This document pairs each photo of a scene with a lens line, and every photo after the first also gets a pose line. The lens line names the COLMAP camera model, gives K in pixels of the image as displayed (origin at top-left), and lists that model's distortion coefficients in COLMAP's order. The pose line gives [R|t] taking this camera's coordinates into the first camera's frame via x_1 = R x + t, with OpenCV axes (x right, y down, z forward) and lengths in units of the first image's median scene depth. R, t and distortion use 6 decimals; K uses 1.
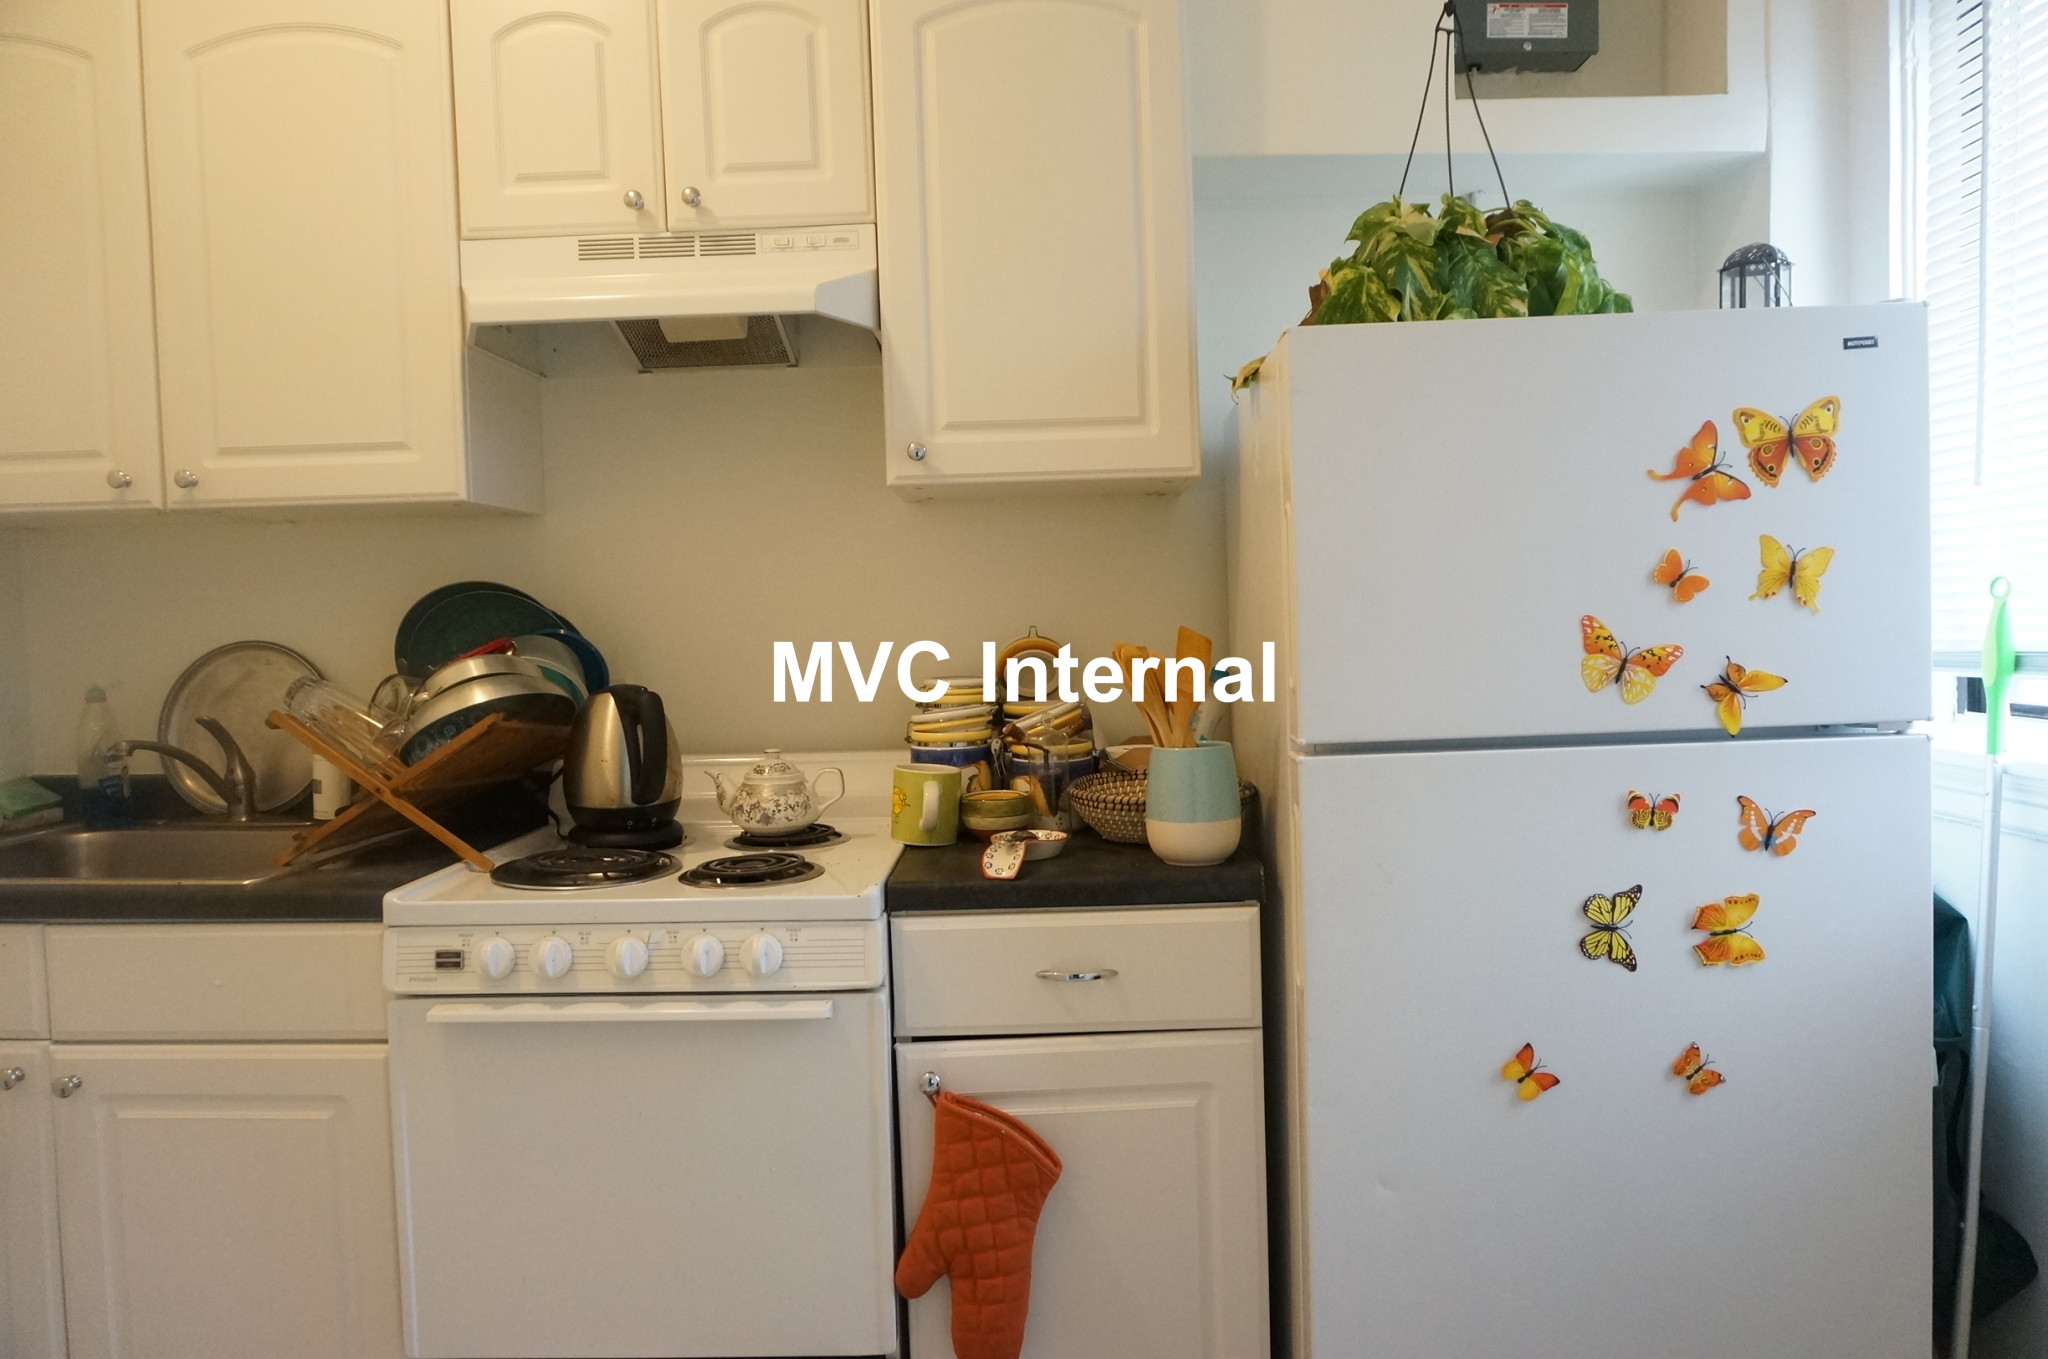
lens RADIAL K [[1347.2, 0, 1016.3], [0, 1347.2, 670.7], [0, 0, 1]] dist [-0.057829, 0.033295]
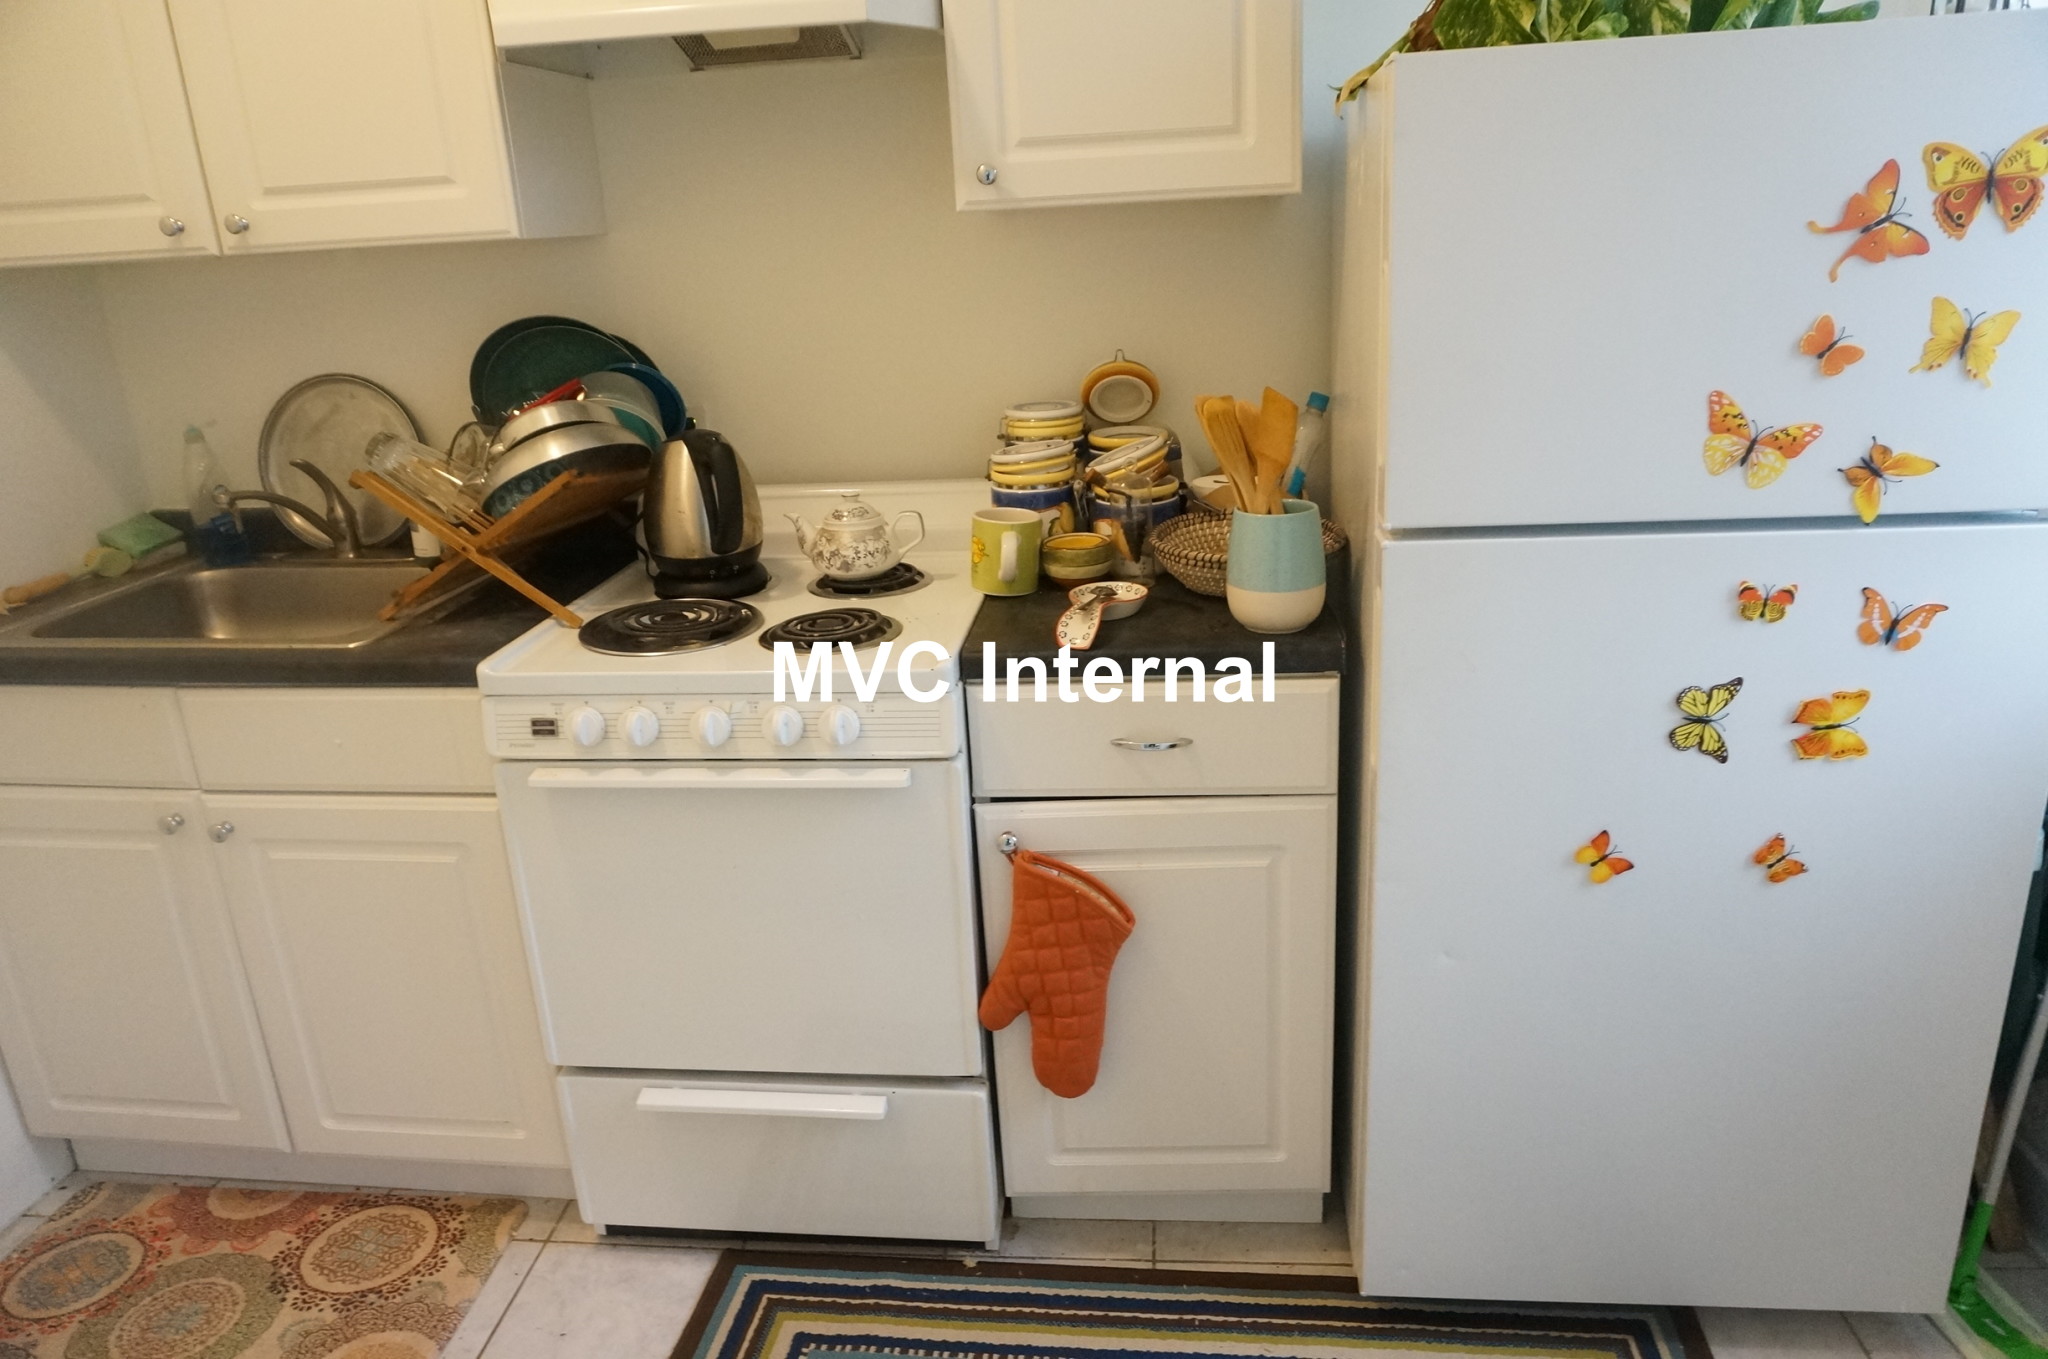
lens RADIAL K [[1347.2, 0, 1016.3], [0, 1347.2, 670.7], [0, 0, 1]] dist [-0.057829, 0.033295]
pose [[0.995967, 0.004713, -0.089600, 0.034672], [0.020273, 0.960971, 0.275905, -0.106233], [0.087404, -0.276608, 0.957000, 0.044658]]
